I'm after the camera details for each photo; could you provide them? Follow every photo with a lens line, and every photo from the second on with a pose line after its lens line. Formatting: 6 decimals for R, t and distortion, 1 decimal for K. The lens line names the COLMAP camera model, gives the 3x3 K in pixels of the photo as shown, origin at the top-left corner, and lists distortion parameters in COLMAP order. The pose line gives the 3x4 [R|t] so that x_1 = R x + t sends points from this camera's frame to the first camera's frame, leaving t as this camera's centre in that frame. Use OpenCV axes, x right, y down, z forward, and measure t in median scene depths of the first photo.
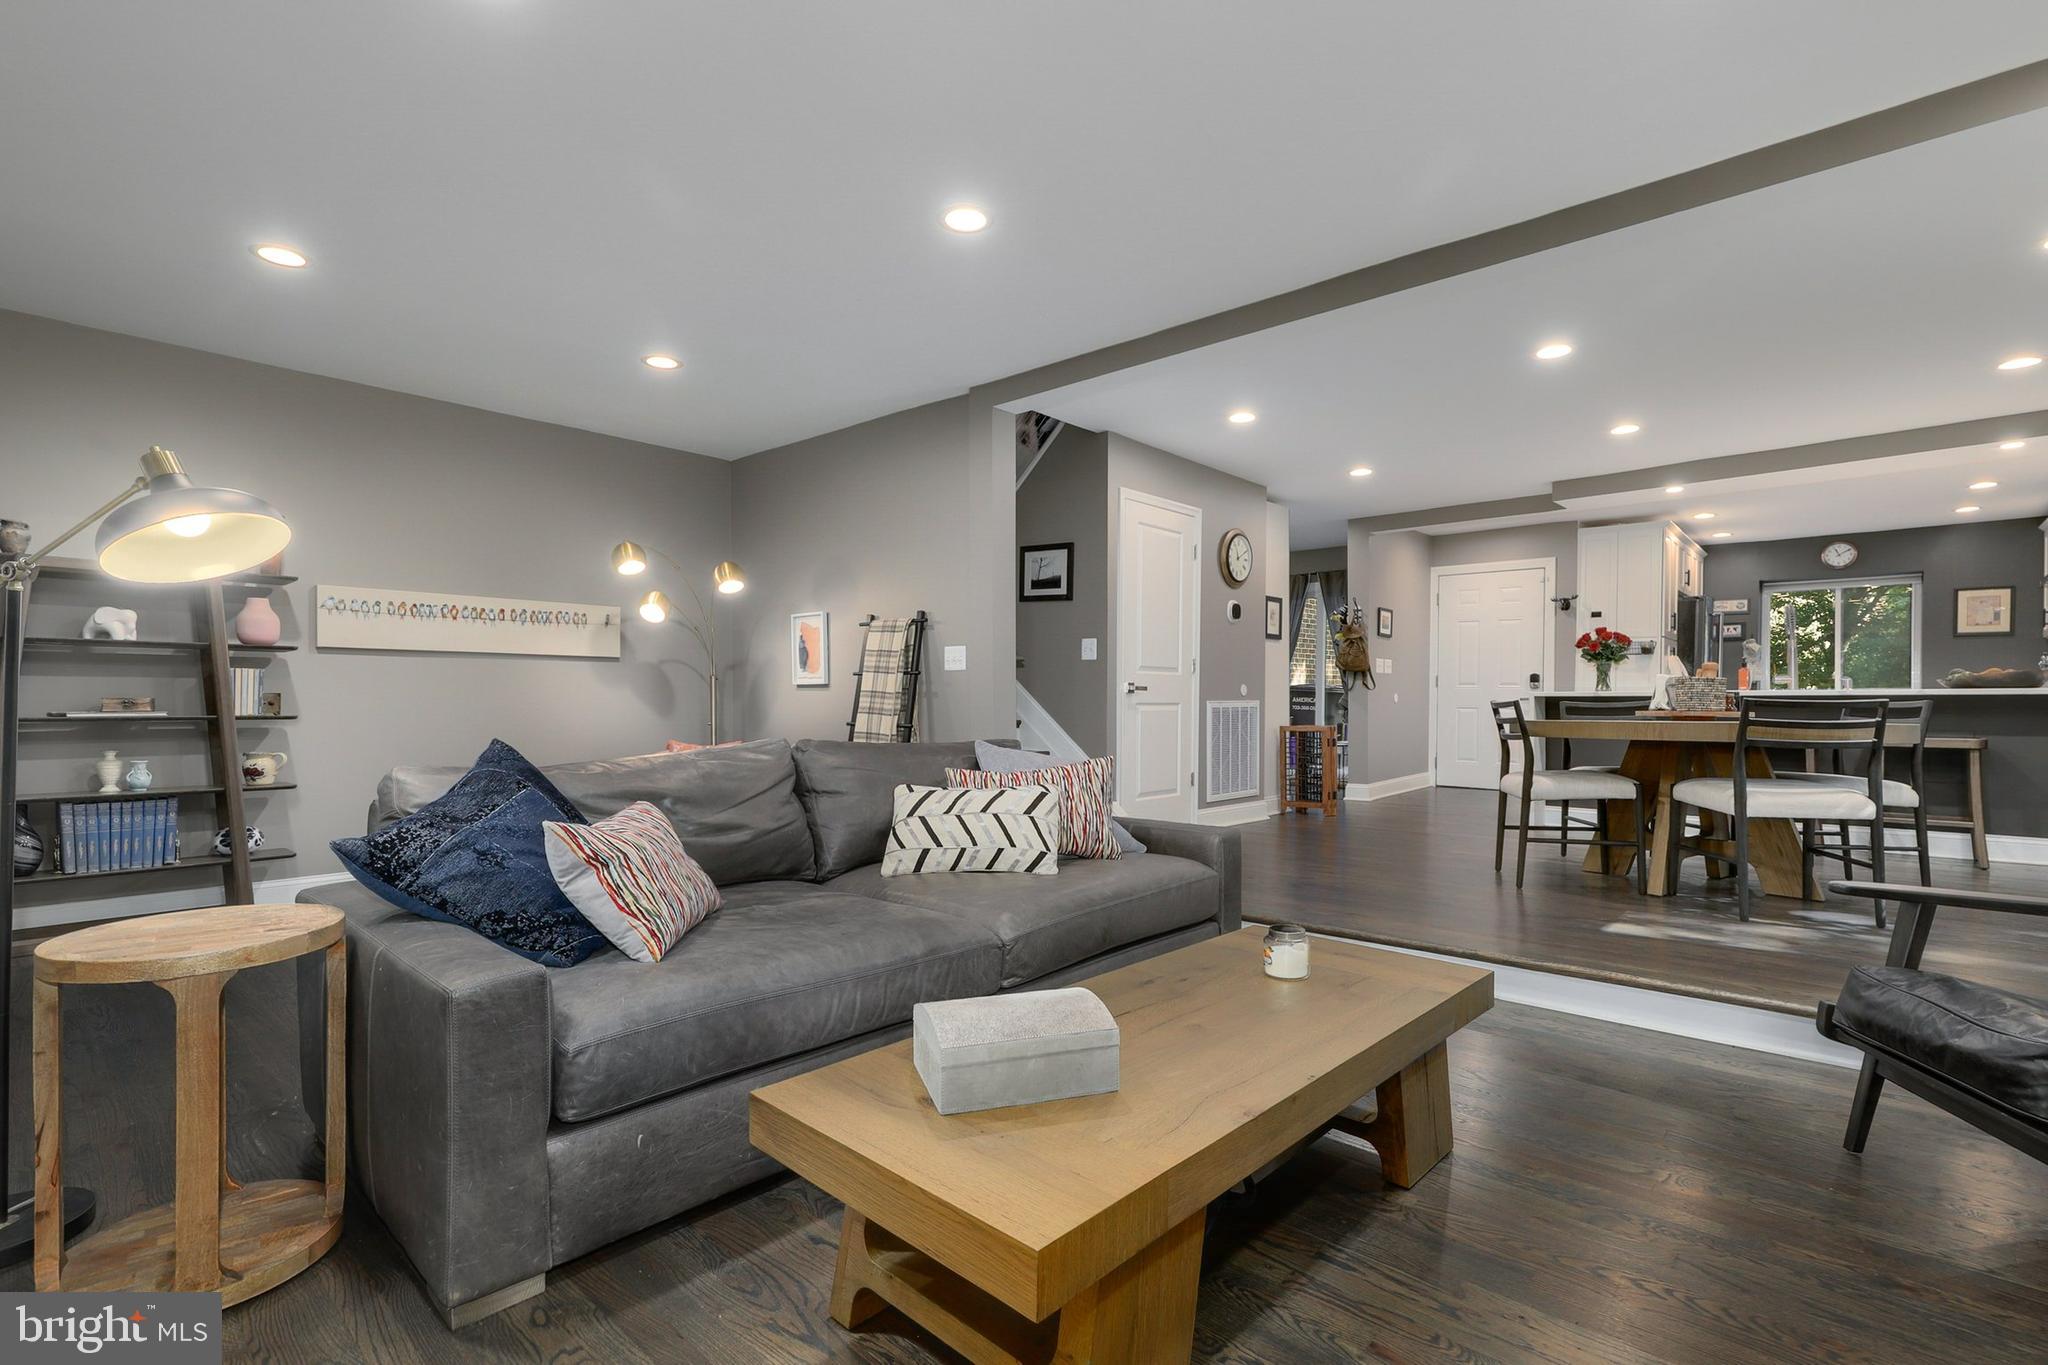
lens RADIAL K [[918.5, 0, 1024.0], [0, 918.5, 682.5], [0, 0, 1]] dist [-0.002755, -0.000060]
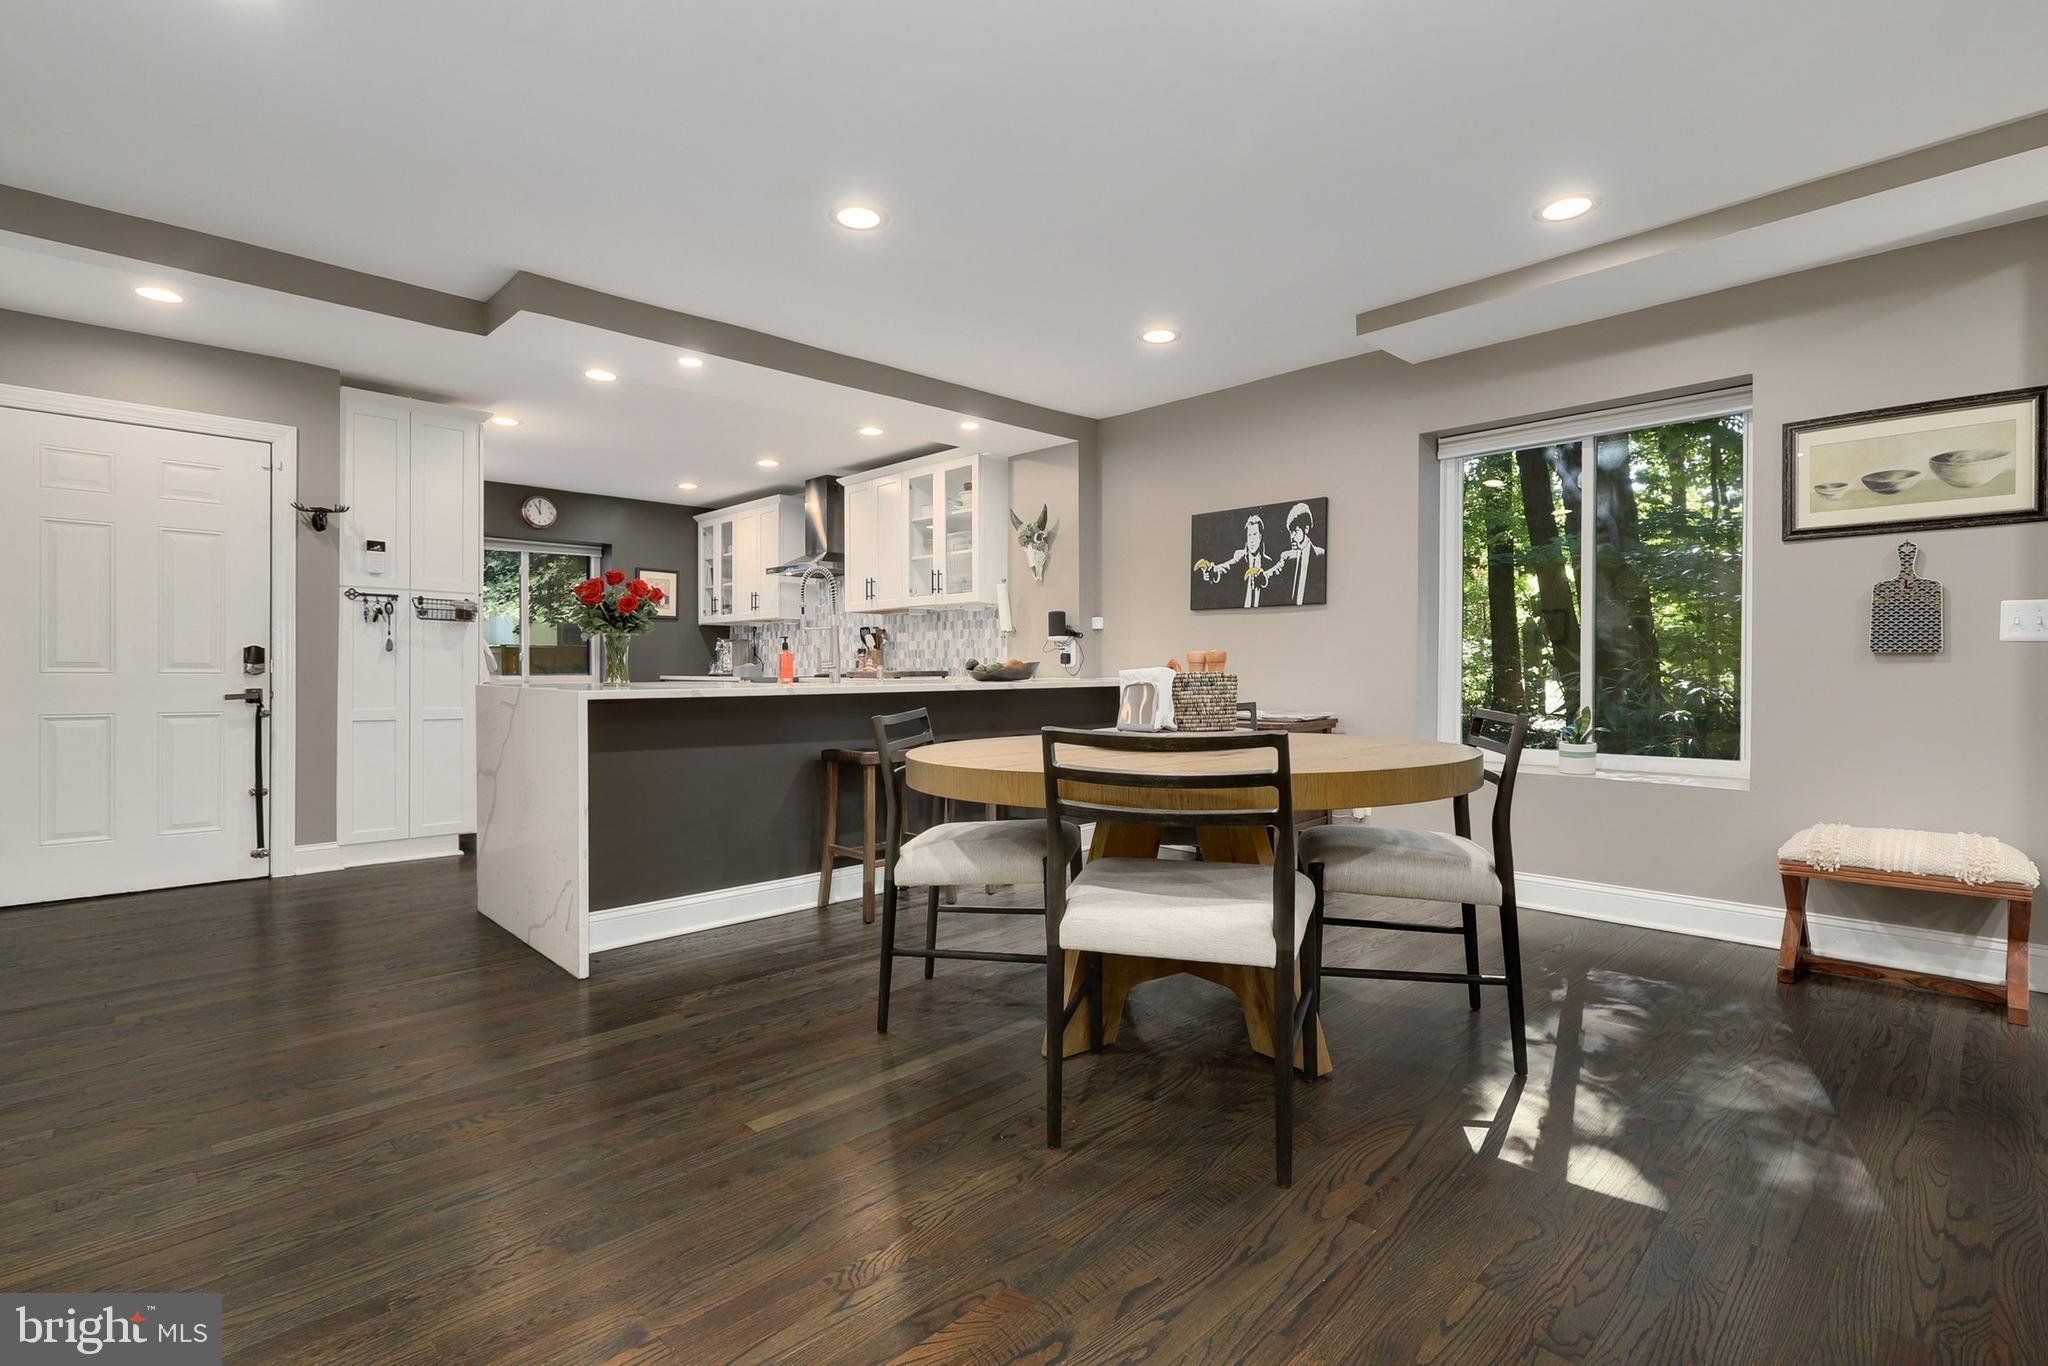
lens RADIAL K [[933.1, 0, 1023.4], [0, 933.1, 674.0], [0, 0, 1]] dist [-0.018387, 0.000117]
pose [[0.047044, -0.006235, 0.998873, 0.068696], [-0.018056, 0.999812, 0.007092, -0.005815], [-0.998730, -0.018369, 0.046922, 0.555226]]
